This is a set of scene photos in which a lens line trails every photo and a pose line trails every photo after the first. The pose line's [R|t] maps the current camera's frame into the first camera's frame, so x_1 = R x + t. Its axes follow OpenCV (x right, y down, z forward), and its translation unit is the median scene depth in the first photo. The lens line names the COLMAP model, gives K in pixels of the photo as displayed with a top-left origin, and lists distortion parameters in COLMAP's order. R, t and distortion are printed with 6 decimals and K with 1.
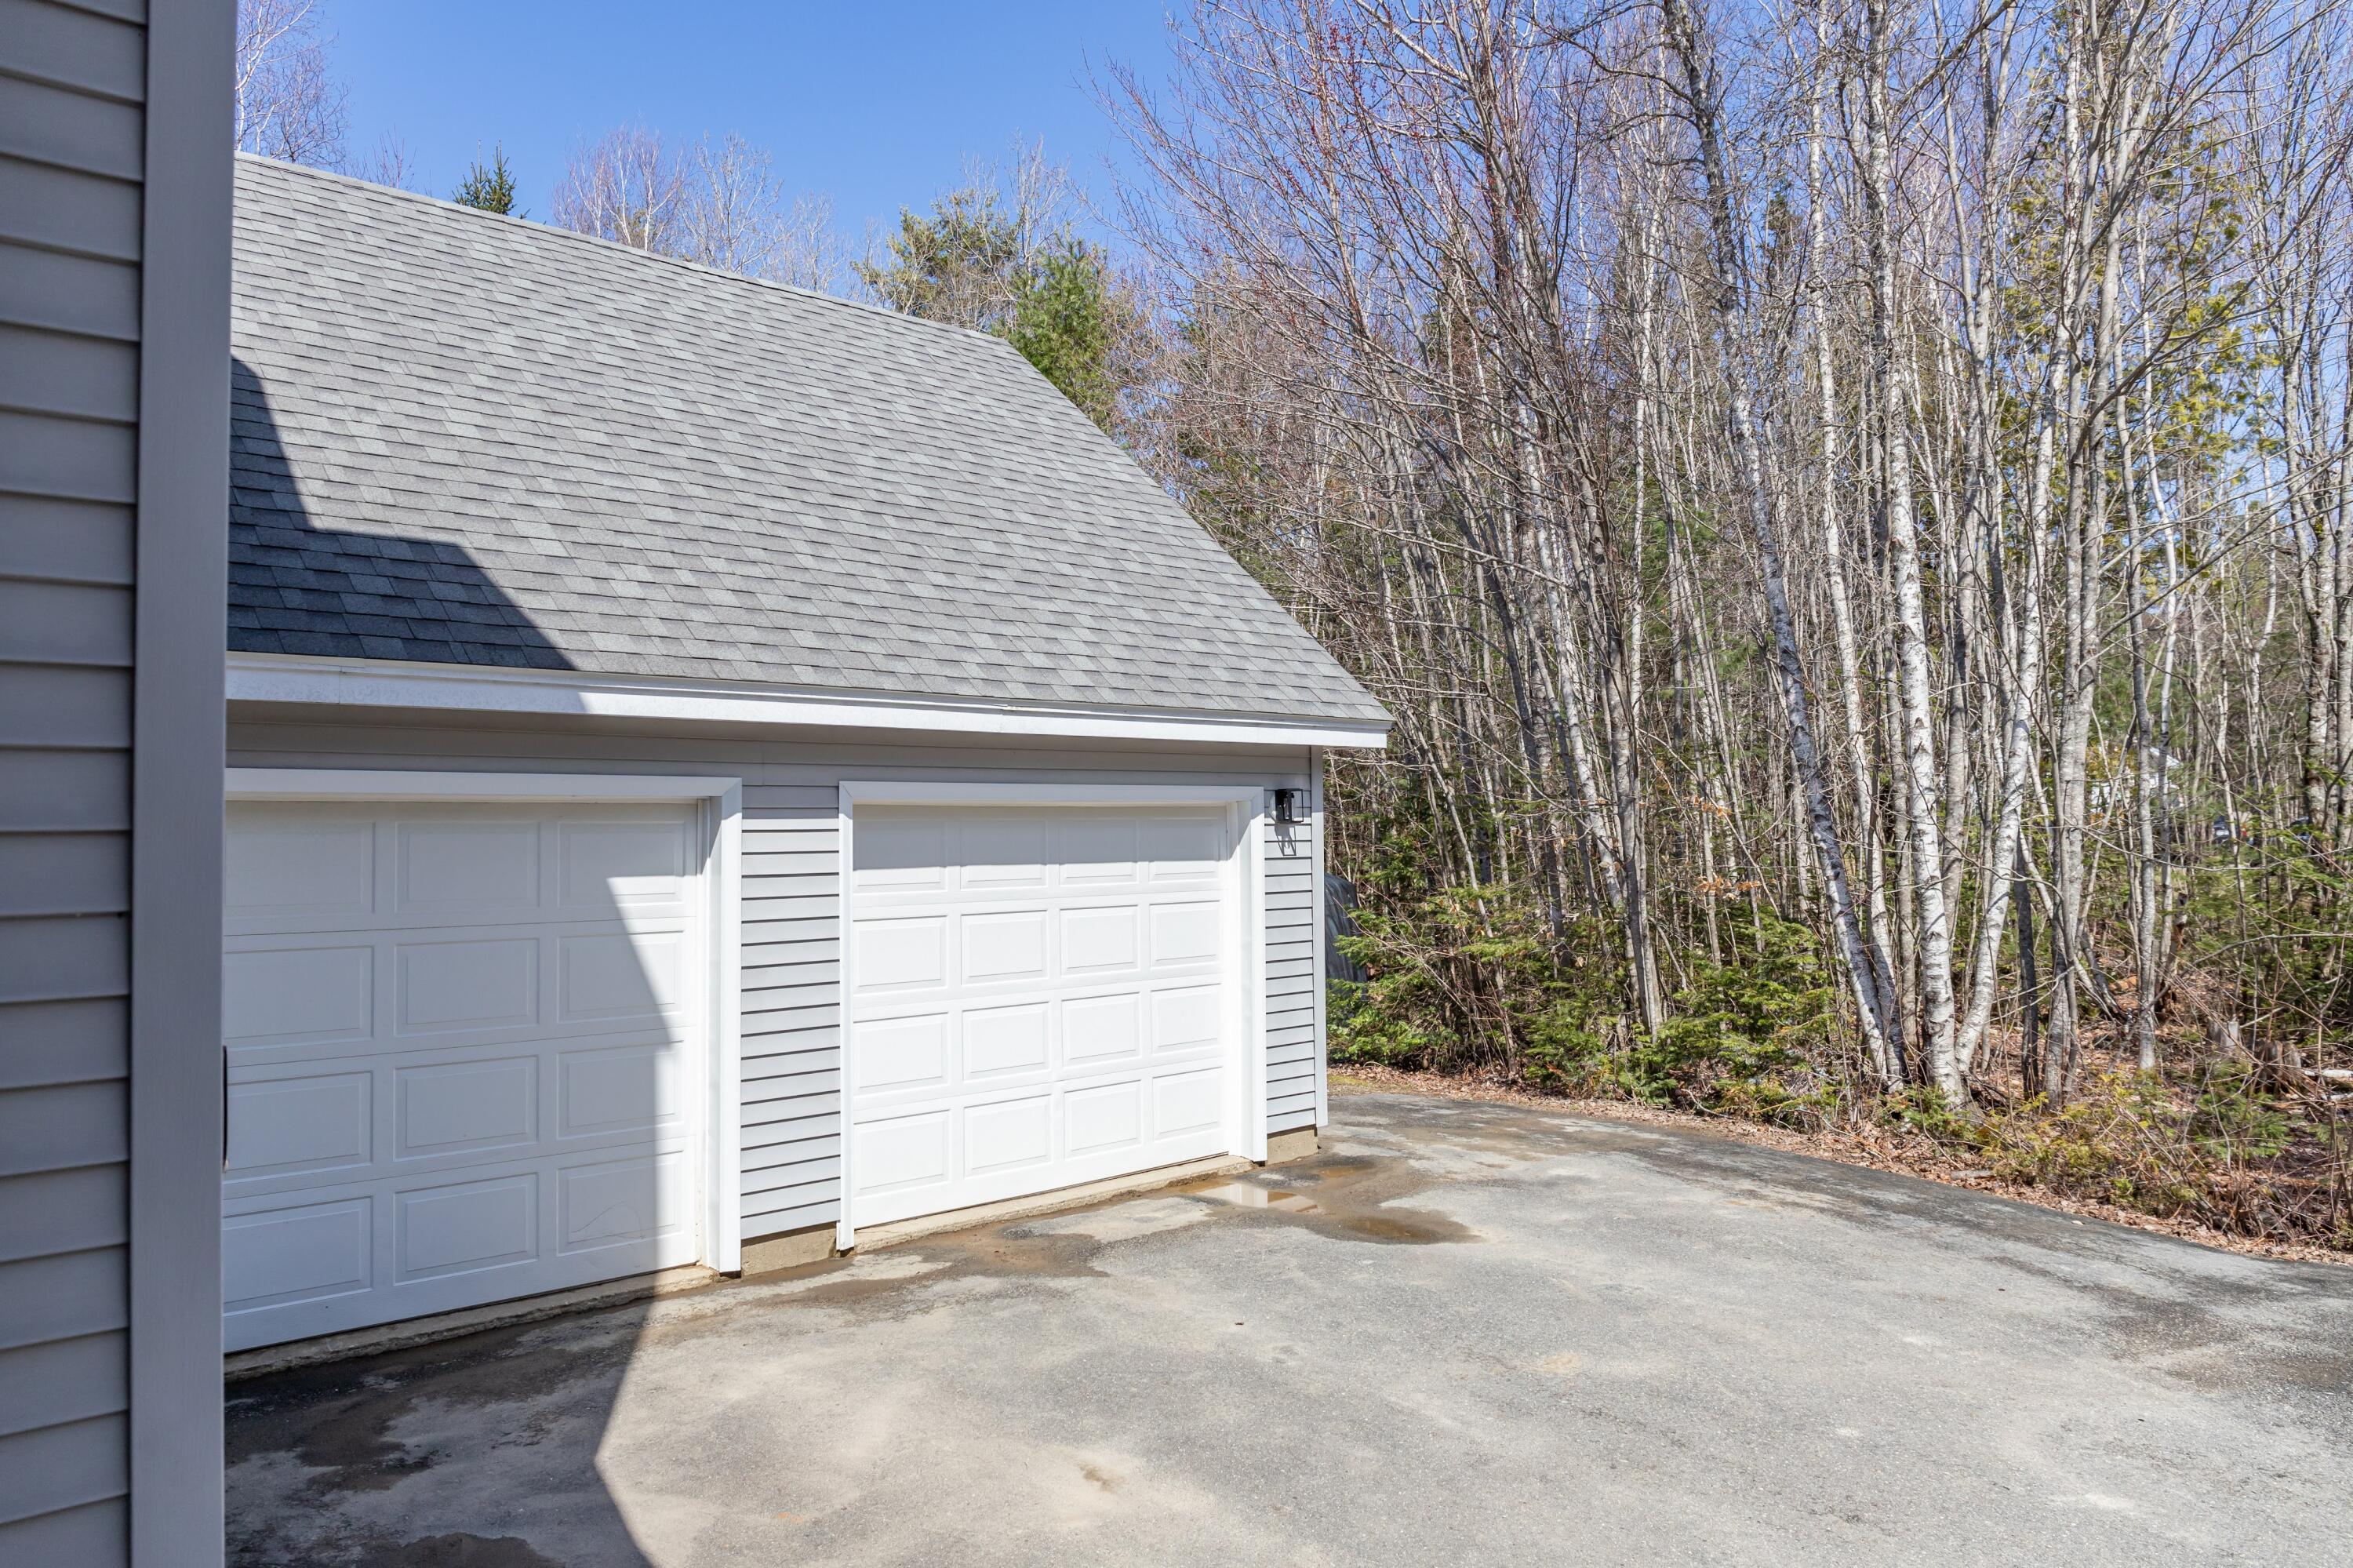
lens RADIAL K [[1681.2, 0, 1172.2], [0, 1681.2, 784.3], [0, 0, 1]] dist [-0.002993, -0.005196]
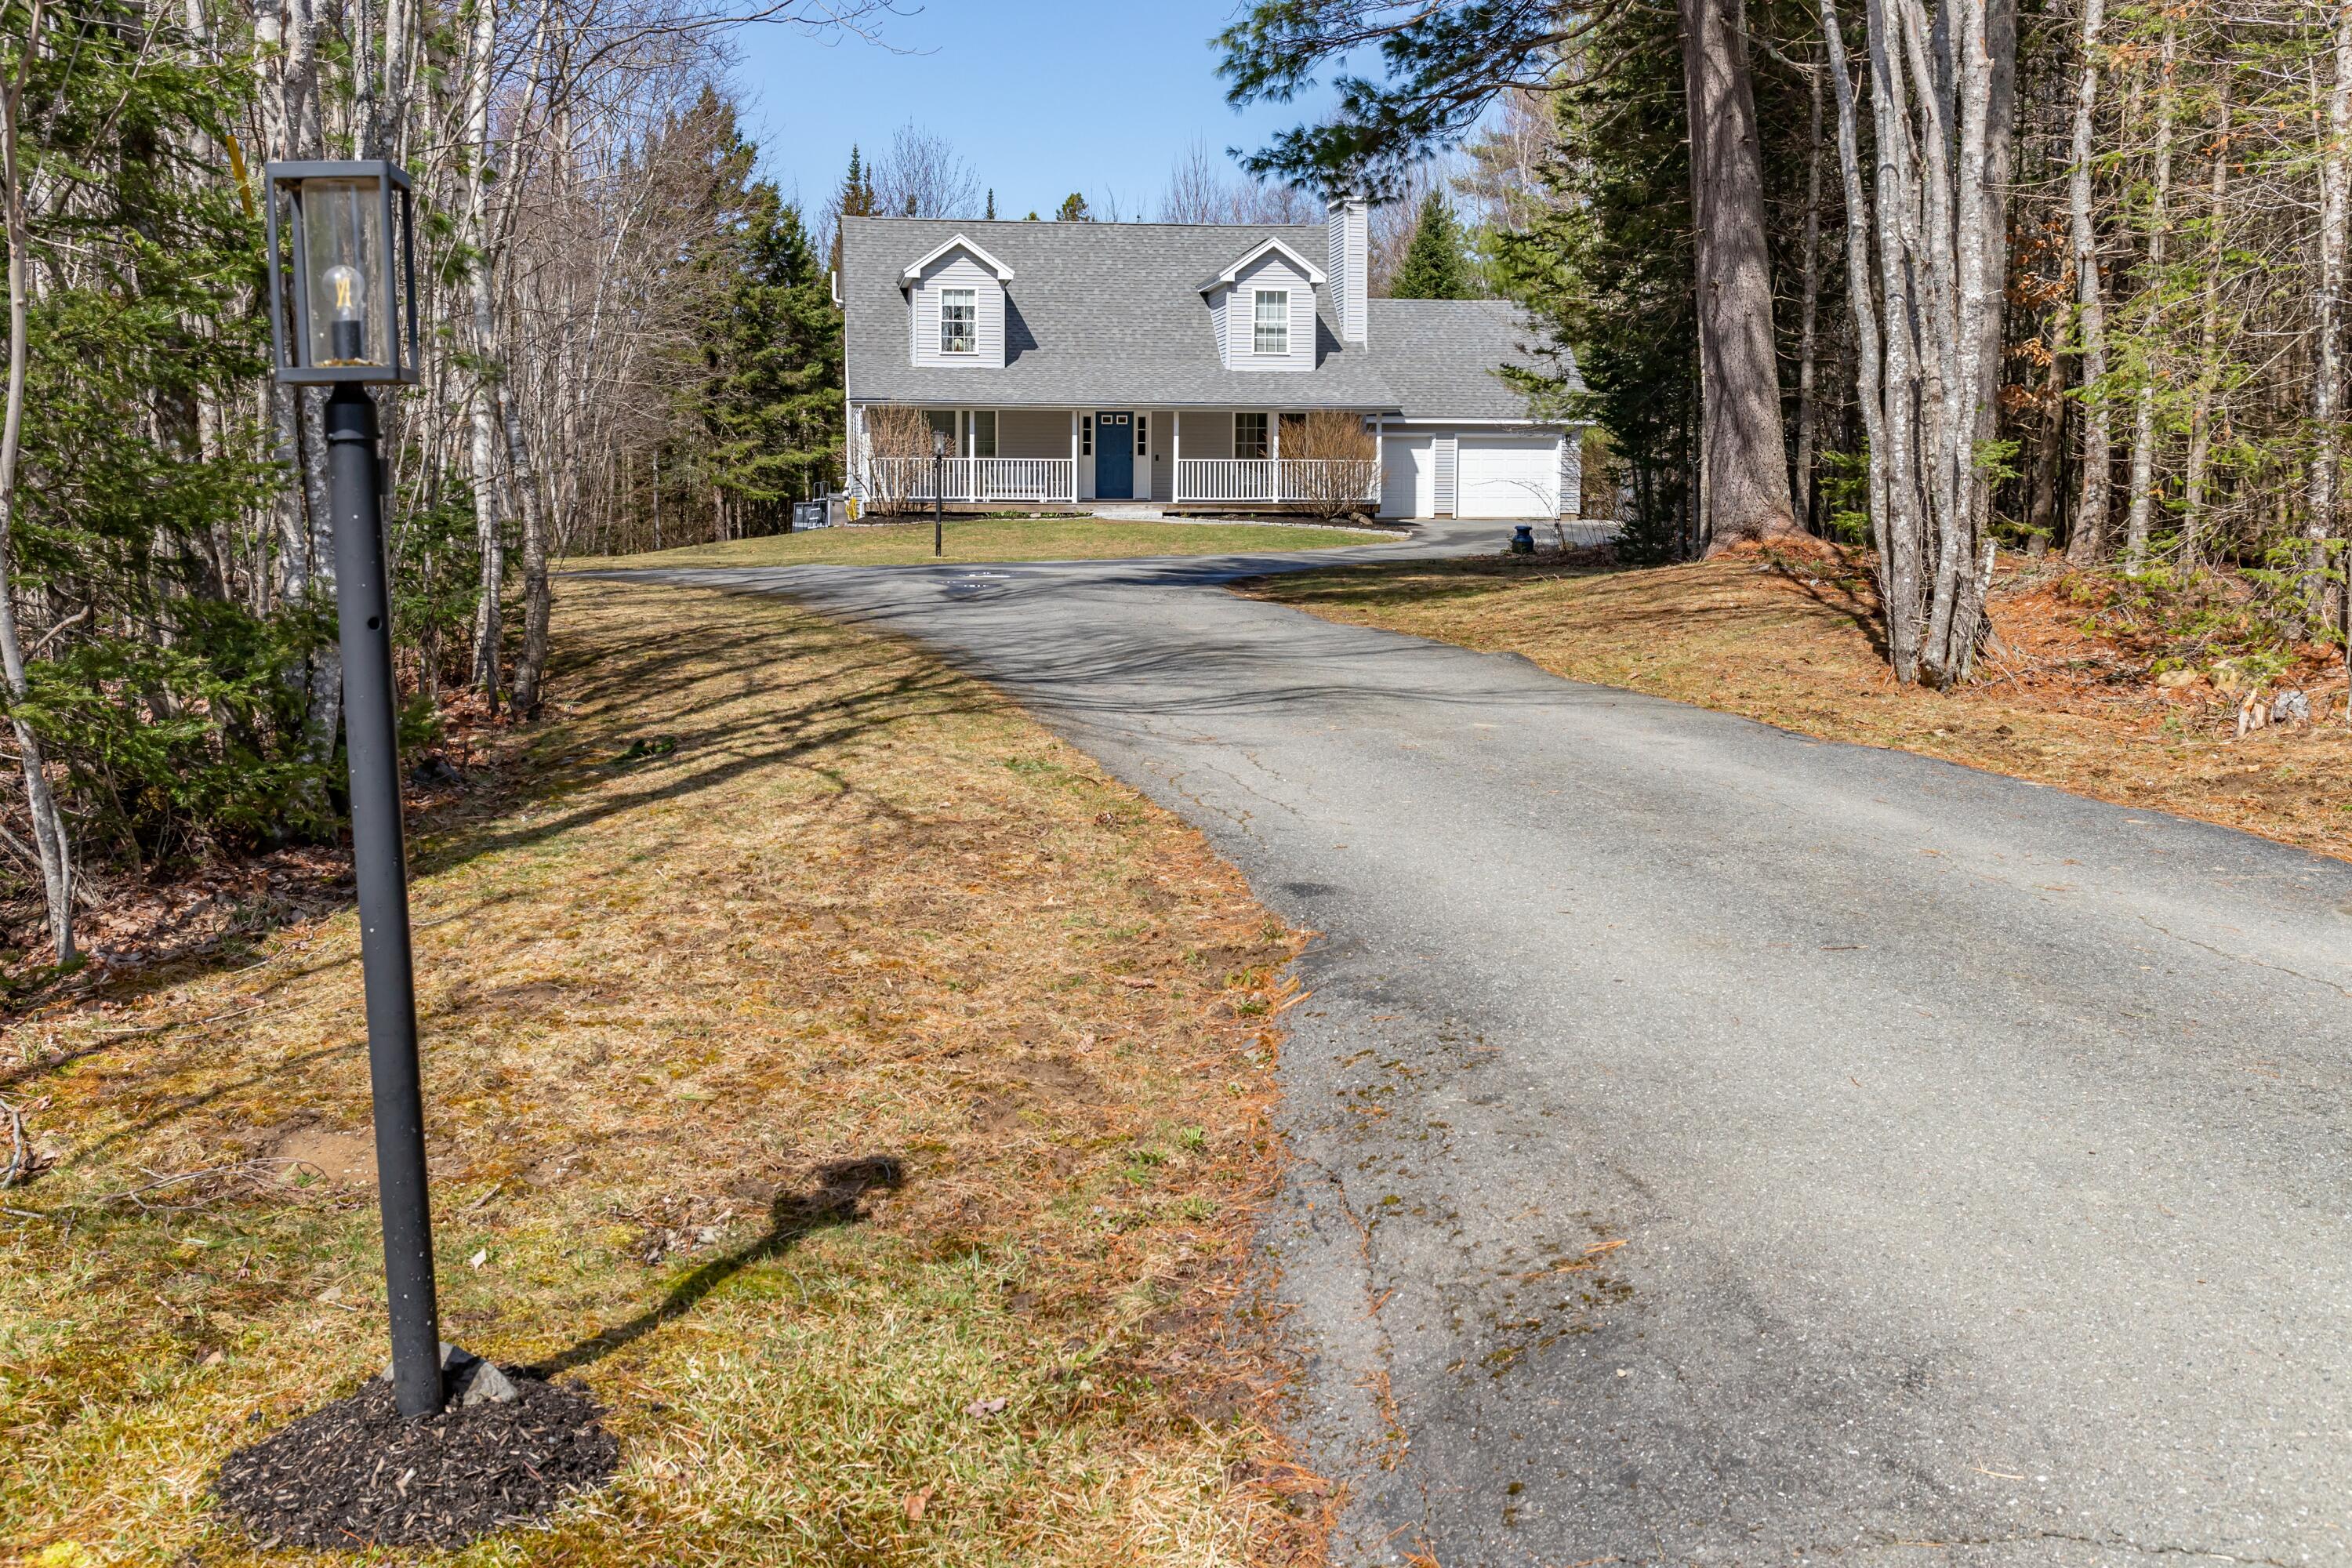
lens RADIAL K [[2194.6, 0, 1170.7], [0, 2194.6, 780.5], [0, 0, 1]] dist [-0.008538, 0.000000]
pose [[0.849531, 0.076475, -0.521967, 2.276628], [0.007200, 0.987664, 0.156424, -0.006825], [0.527490, -0.136645, 0.838500, -4.536406]]
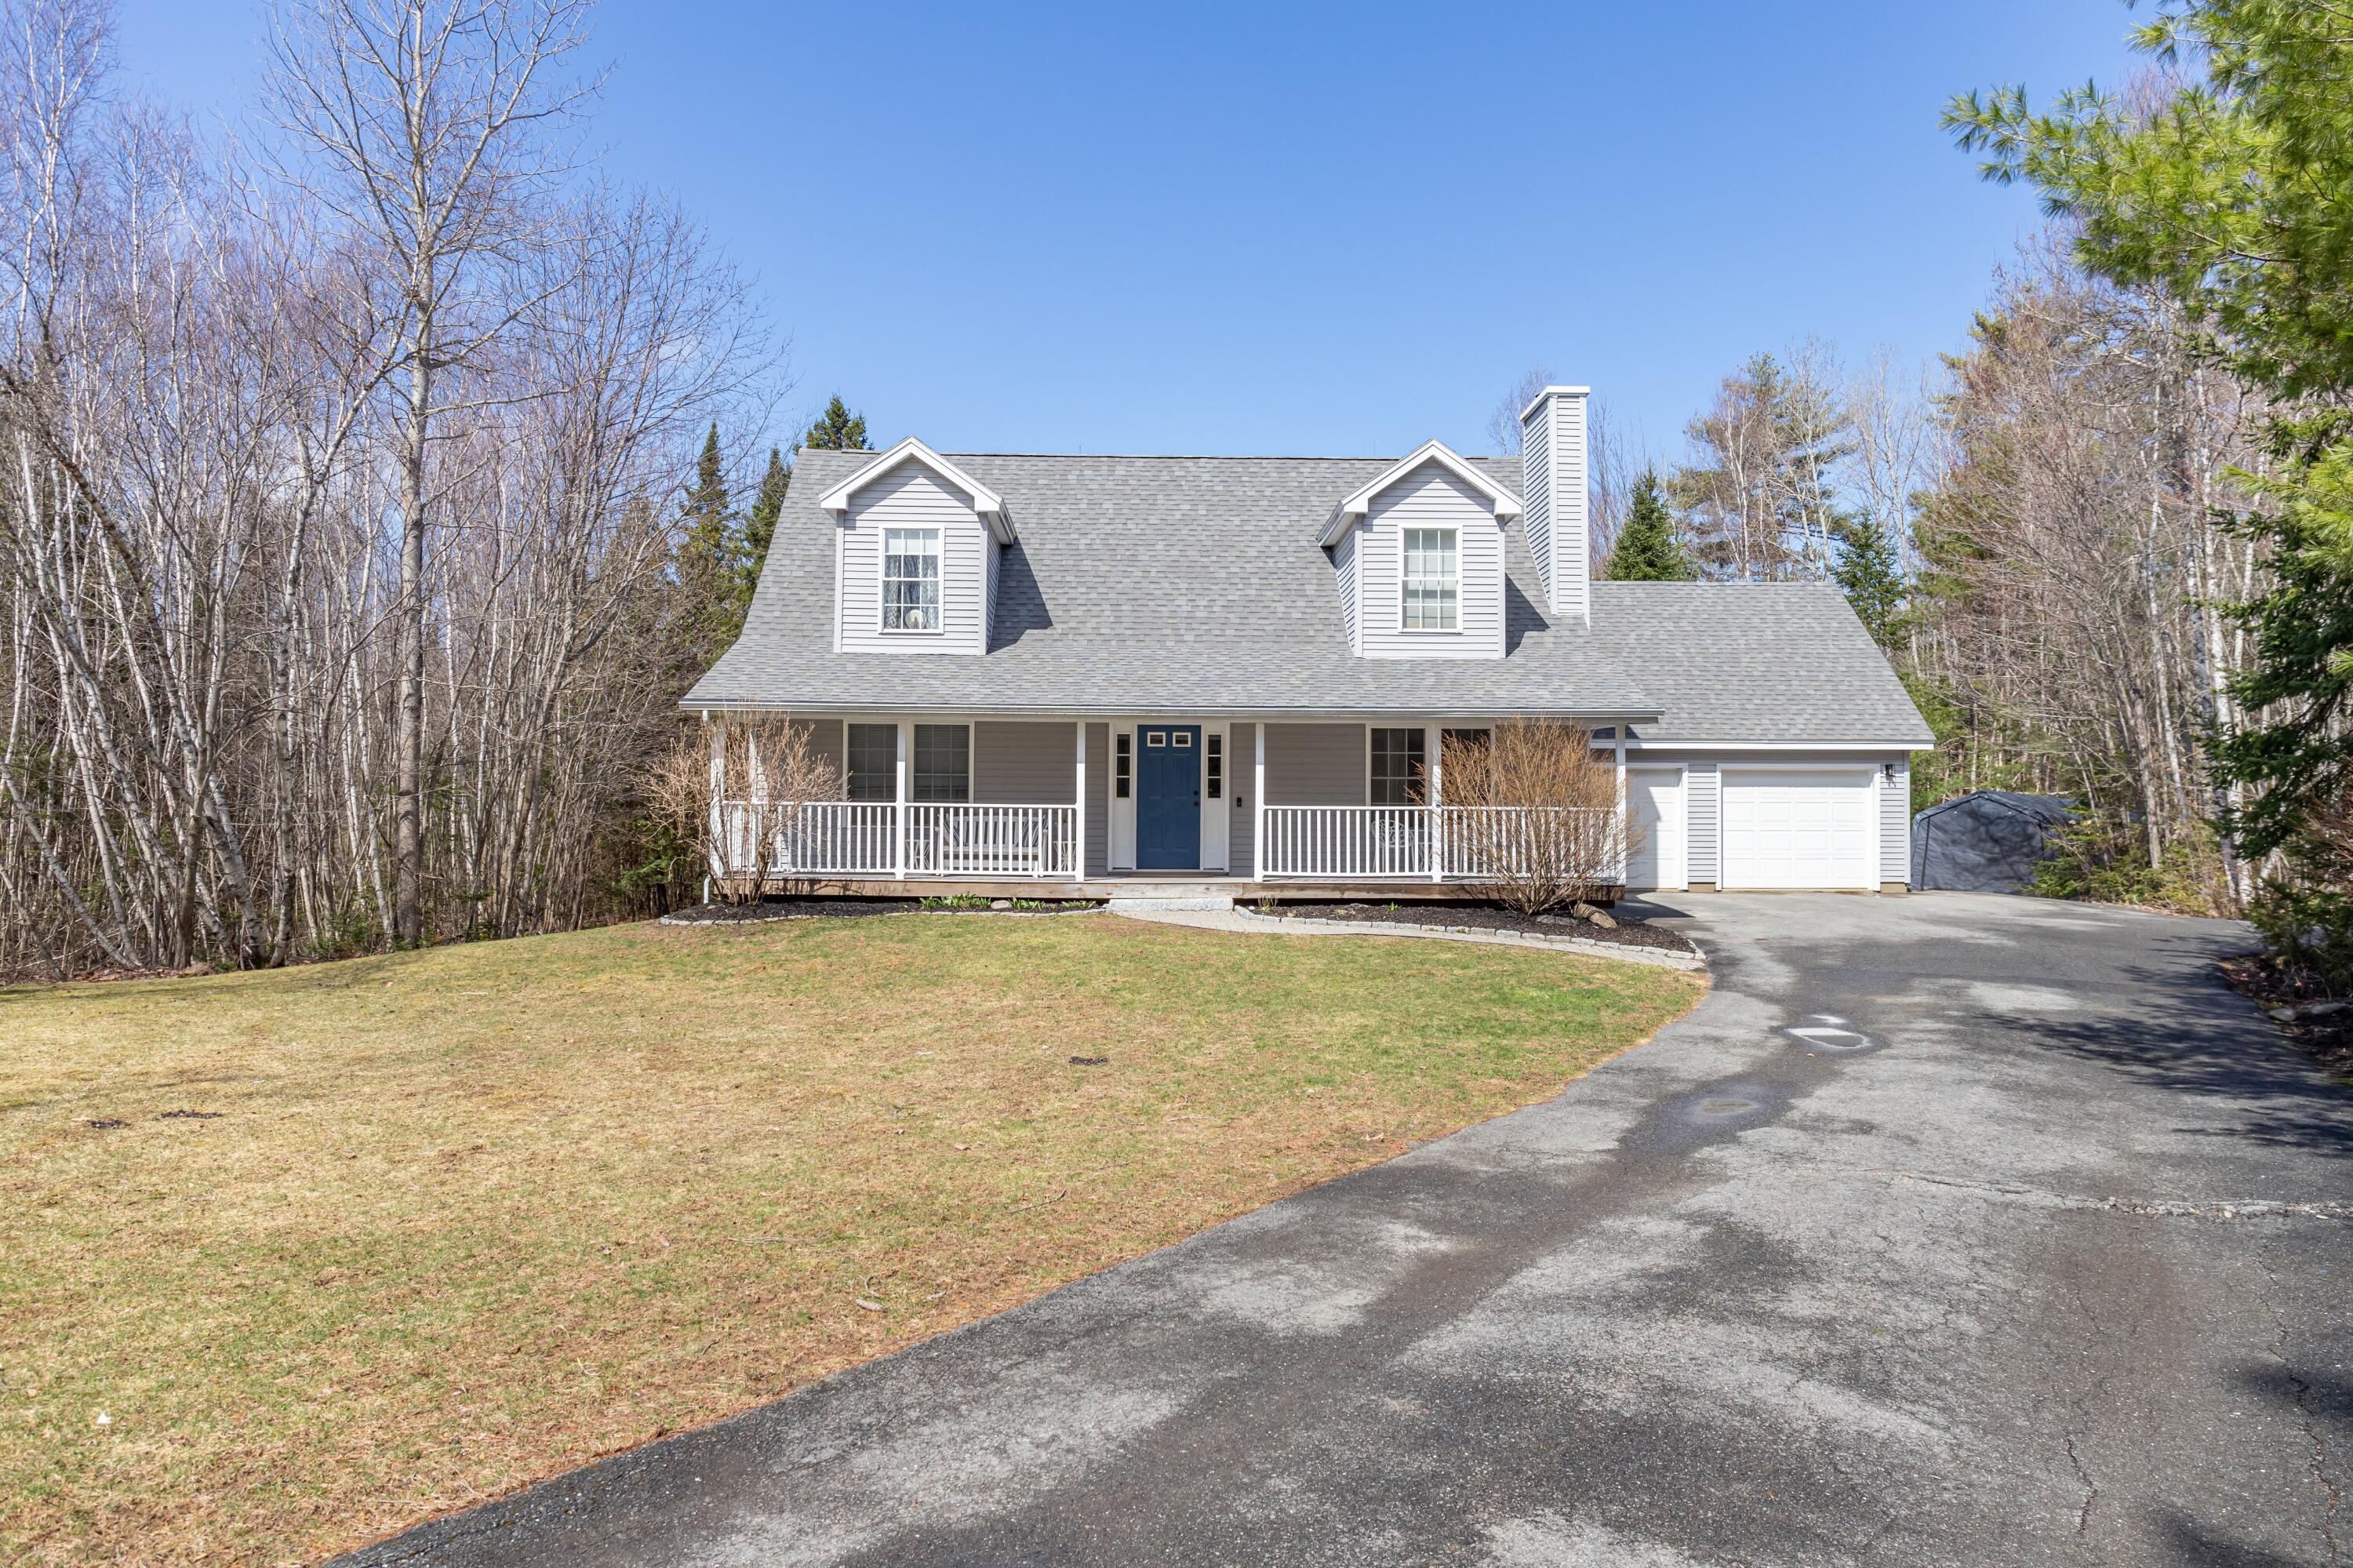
lens RADIAL K [[1681.2, 0, 1179.5], [0, 1681.2, 776.3], [0, 0, 1]] dist [-0.002993, -0.005196]
pose [[0.778598, -0.002973, -0.627516, 0.953751], [0.006325, 0.999975, 0.003110, 0.006349], [0.627491, -0.006391, 0.778597, -2.080805]]
